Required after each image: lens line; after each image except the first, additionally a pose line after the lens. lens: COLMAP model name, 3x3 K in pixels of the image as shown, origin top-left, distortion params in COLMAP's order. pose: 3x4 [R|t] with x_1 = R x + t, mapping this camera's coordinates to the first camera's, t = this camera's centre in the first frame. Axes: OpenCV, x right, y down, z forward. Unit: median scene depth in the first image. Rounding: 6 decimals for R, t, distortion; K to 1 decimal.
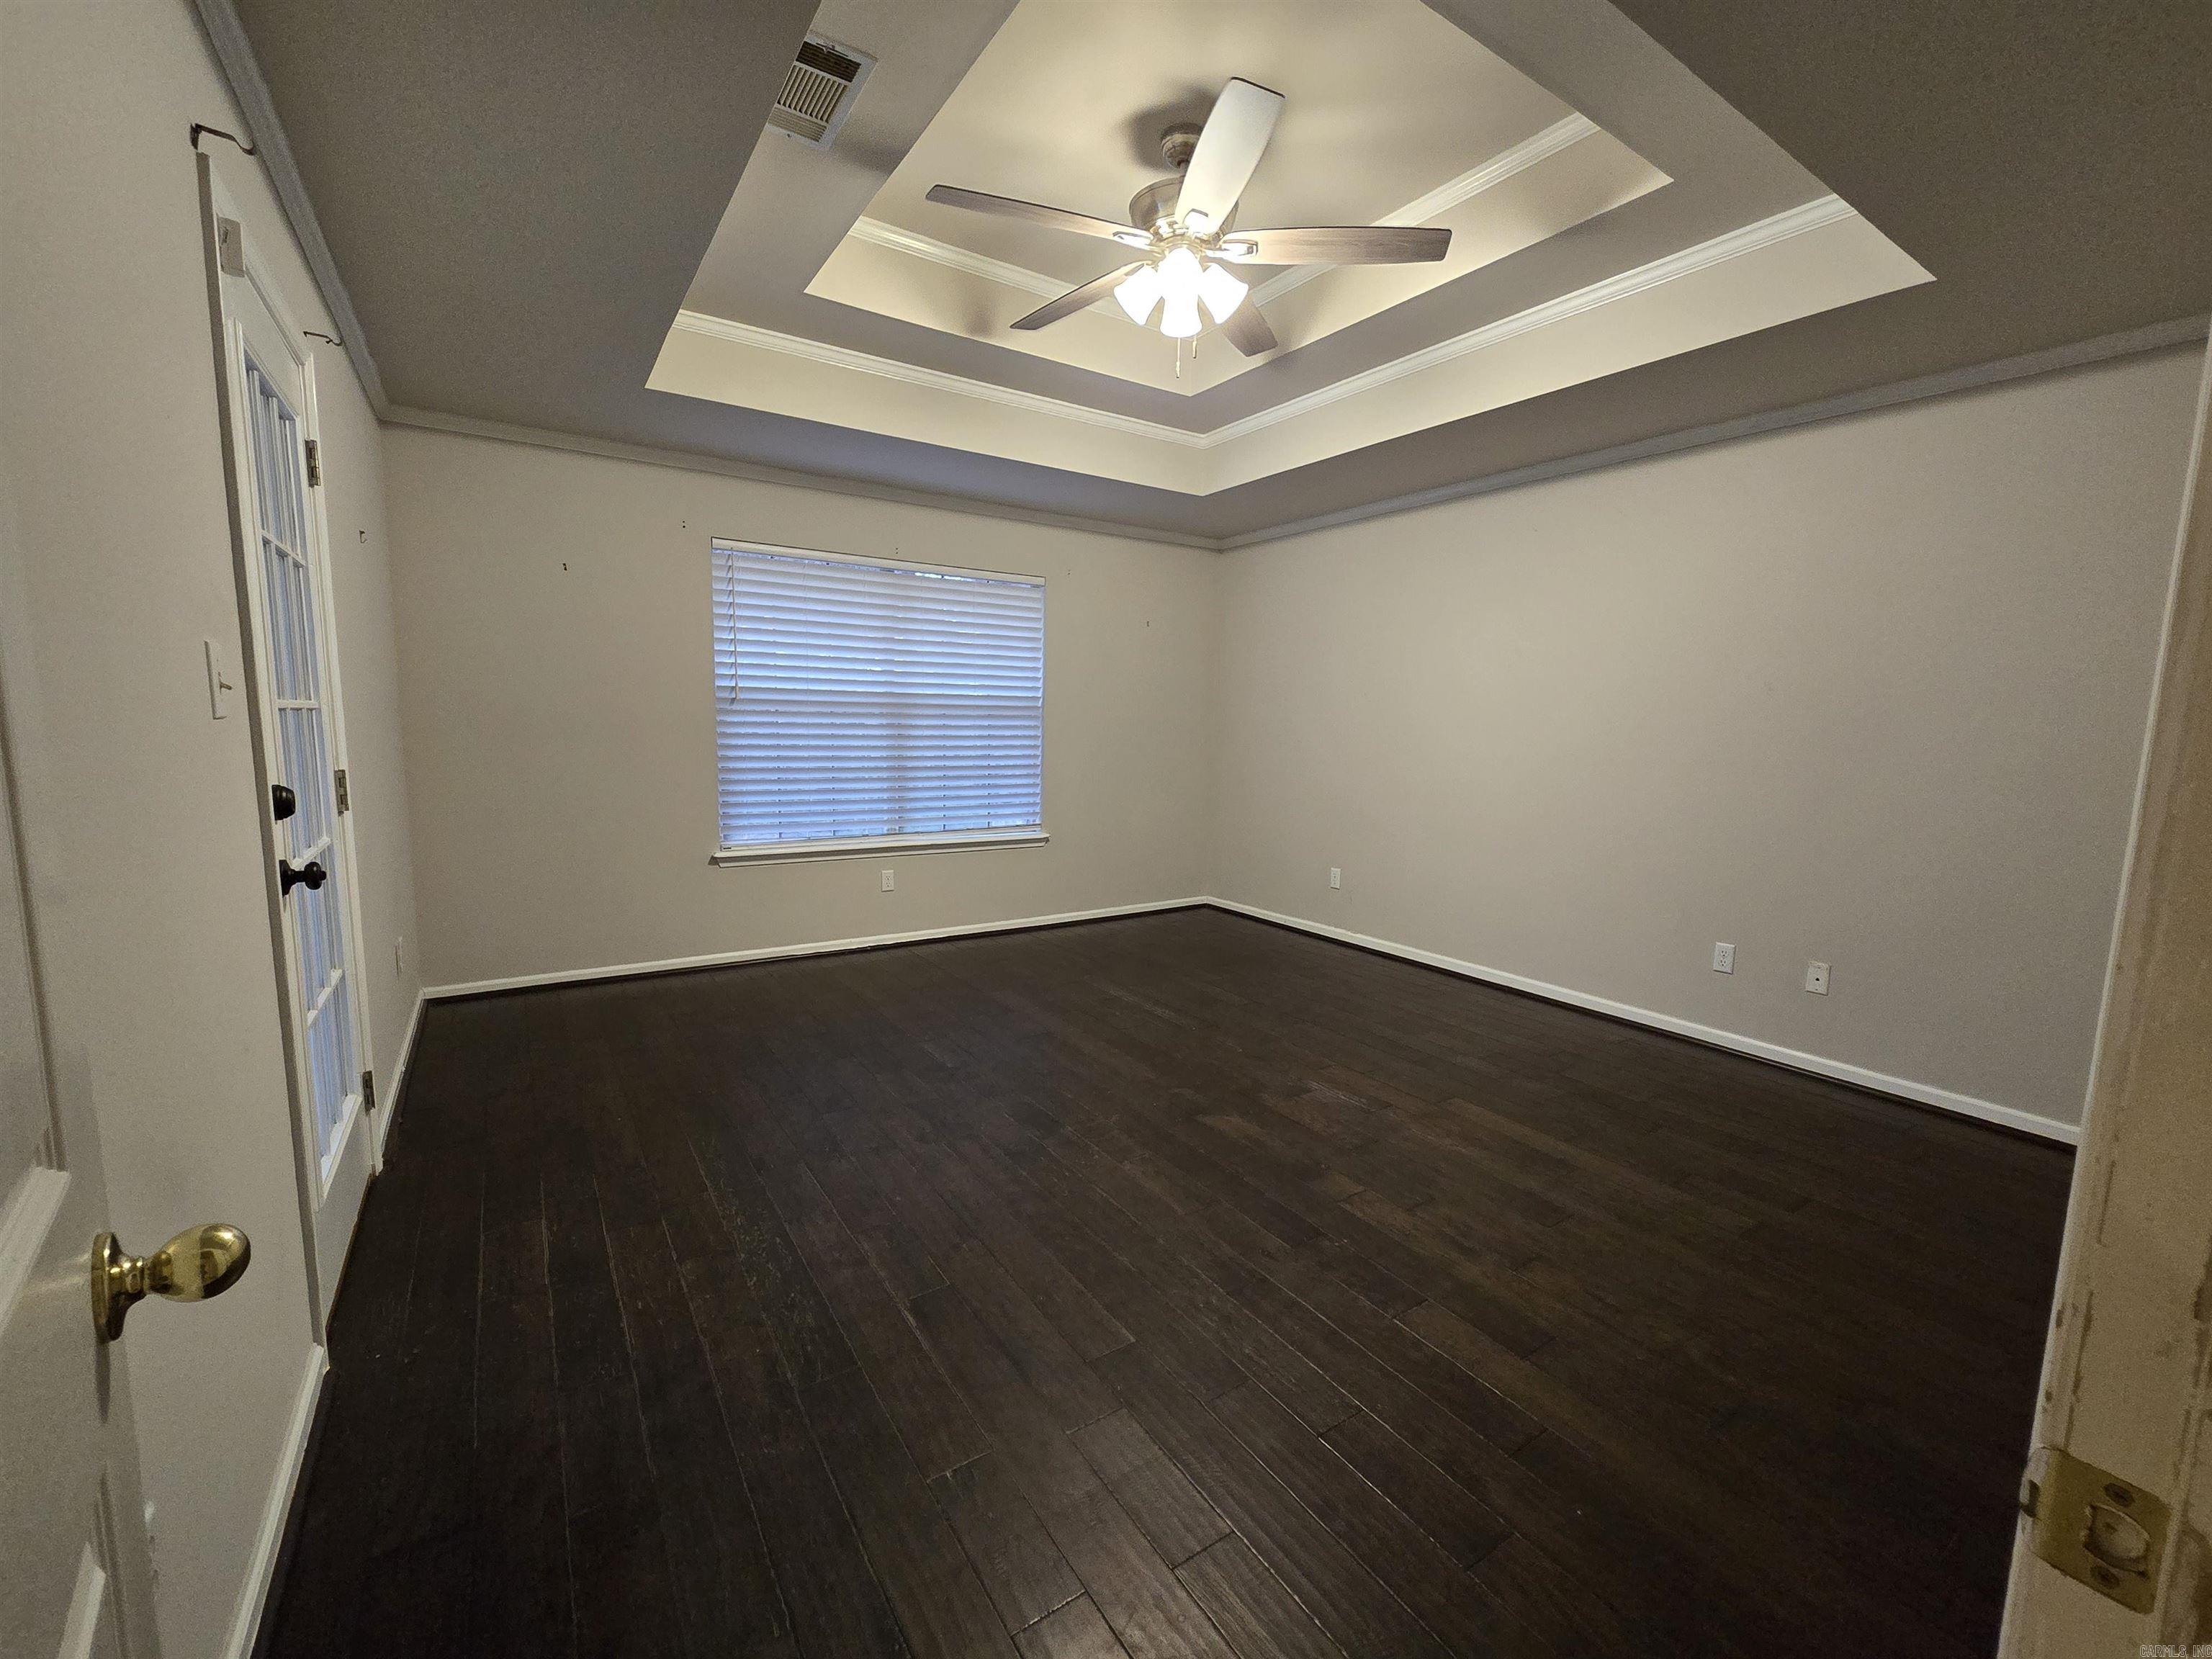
lens RADIAL K [[908.1, 0, 1108.8], [0, 908.1, 831.5], [0, 0, 1]] dist [-0.004472, 0.002278]
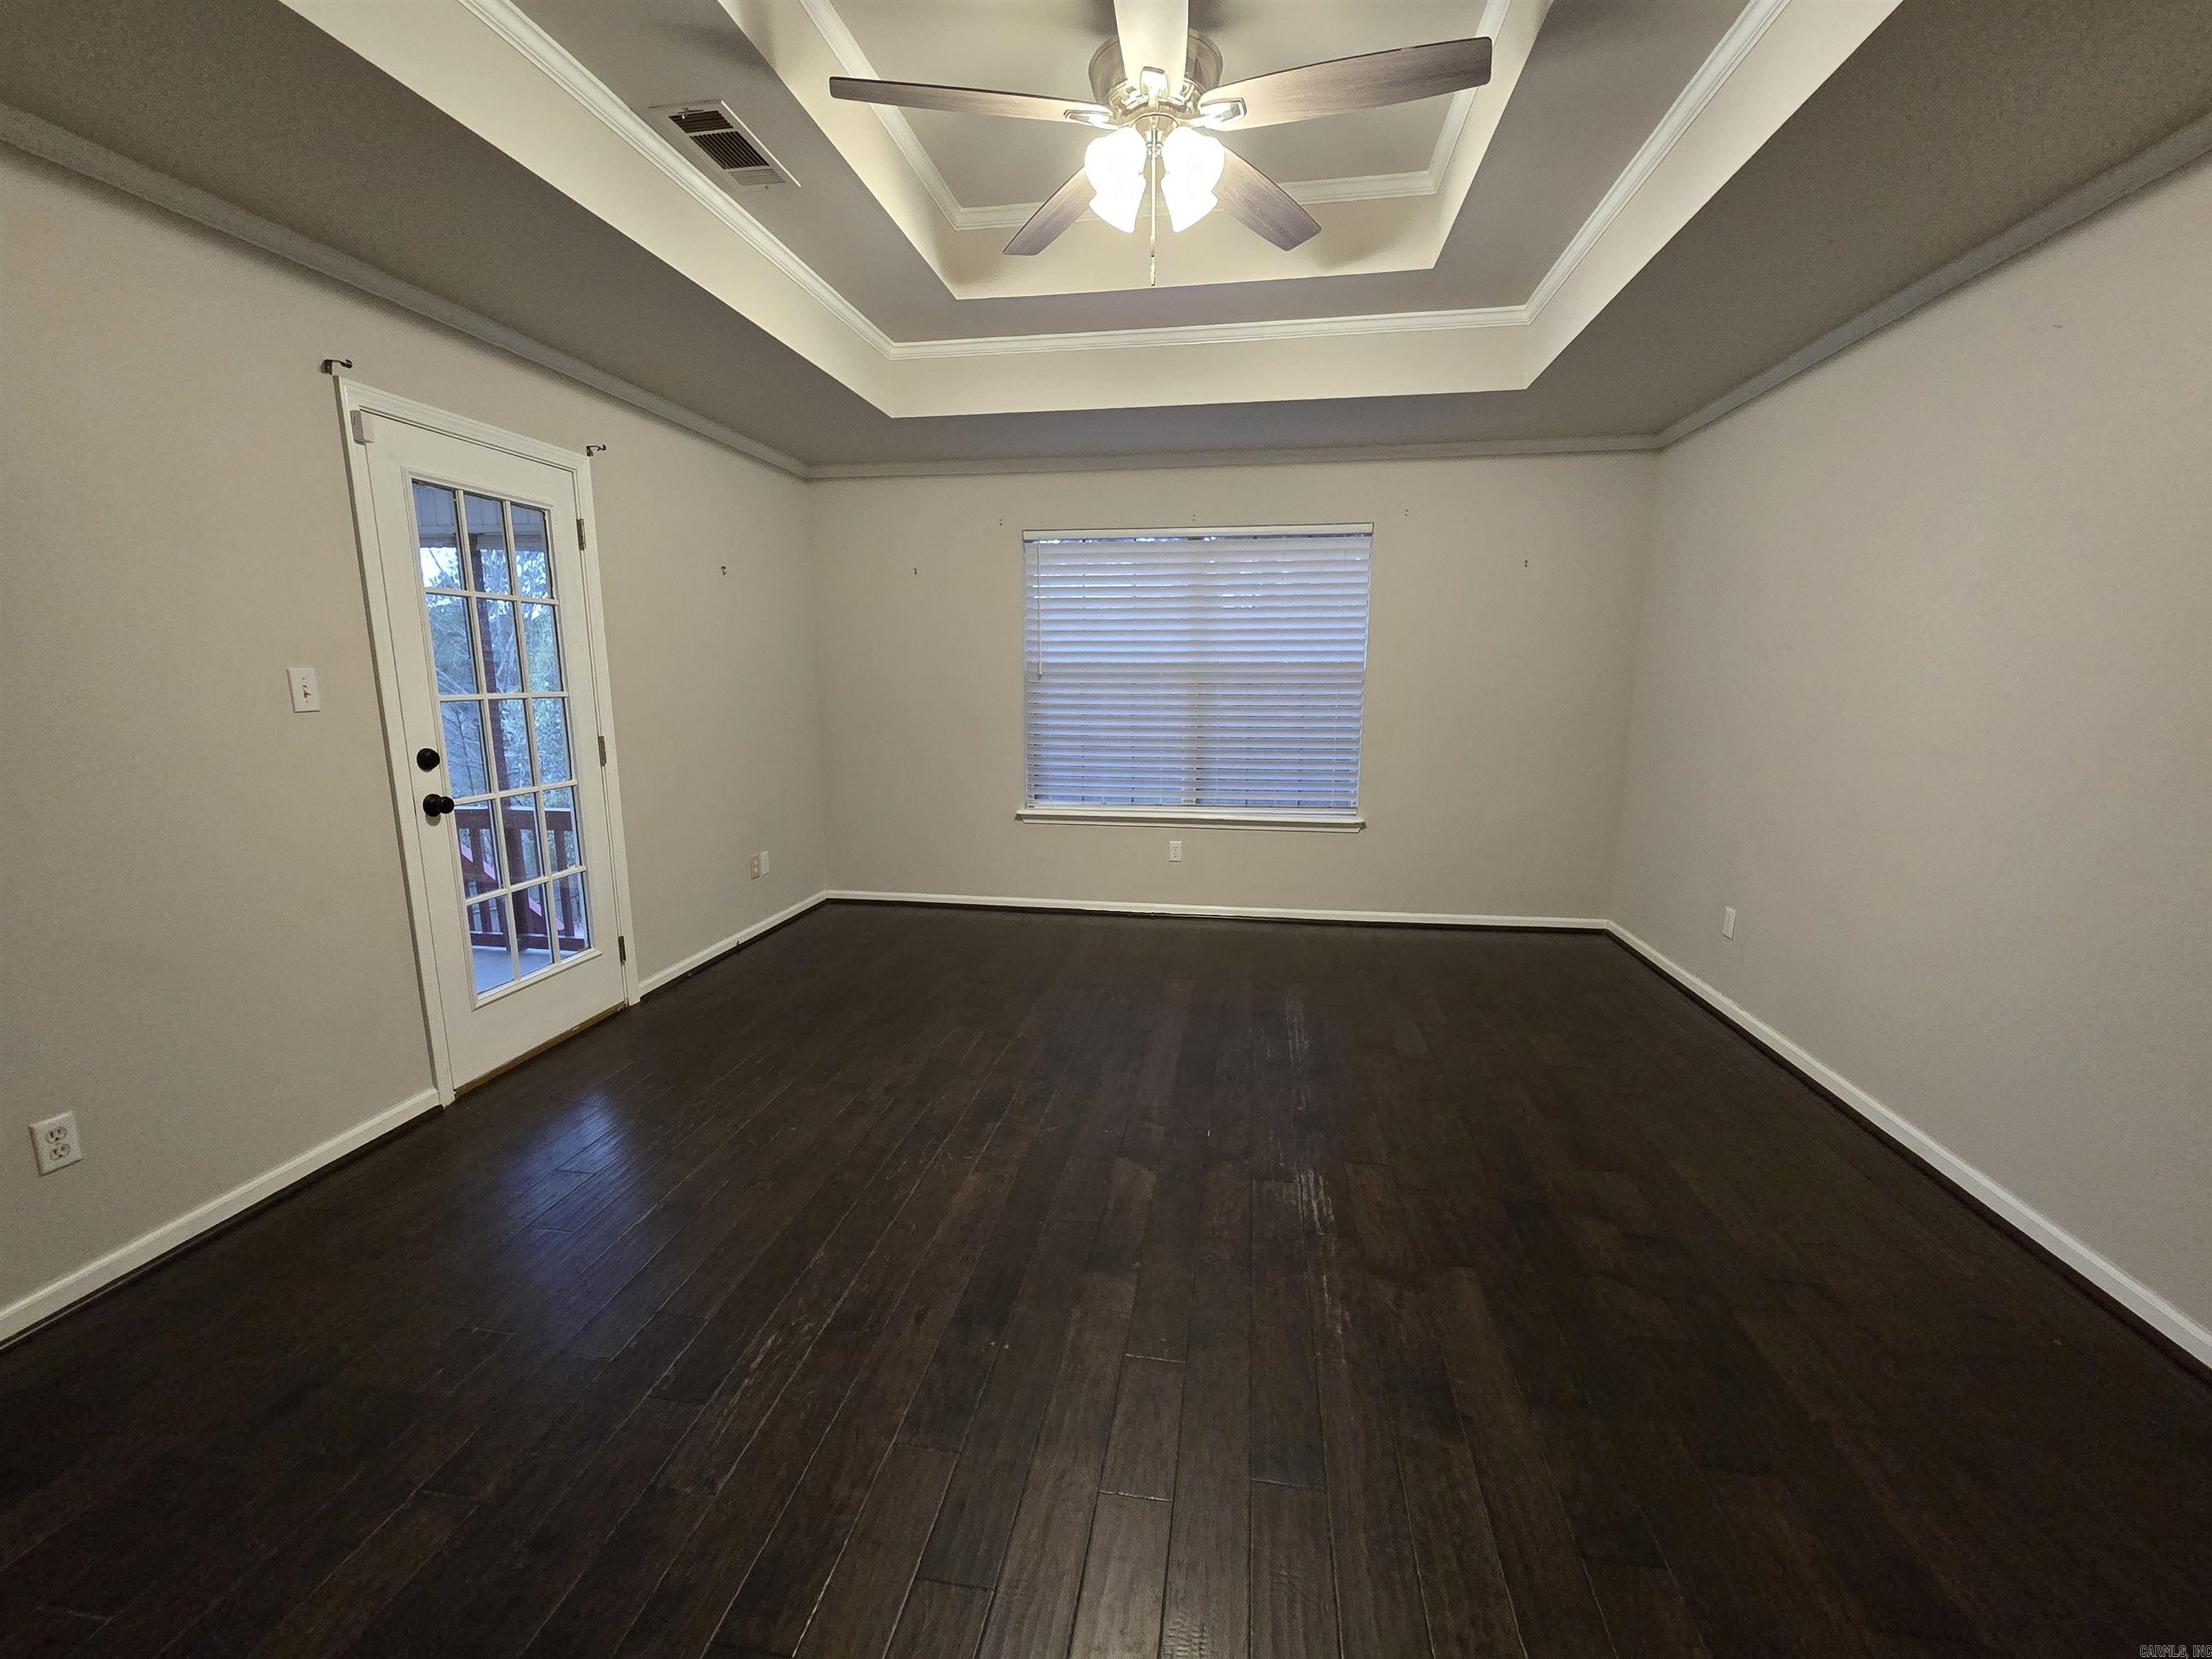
lens RADIAL K [[908.1, 0, 1107.3], [0, 908.1, 826.2], [0, 0, 1]] dist [-0.004472, 0.002278]
pose [[0.737451, 0.092136, -0.669086, 0.455281], [-0.067382, 0.995746, 0.062852, -0.039040], [0.672031, -0.001266, 0.740522, 0.251987]]
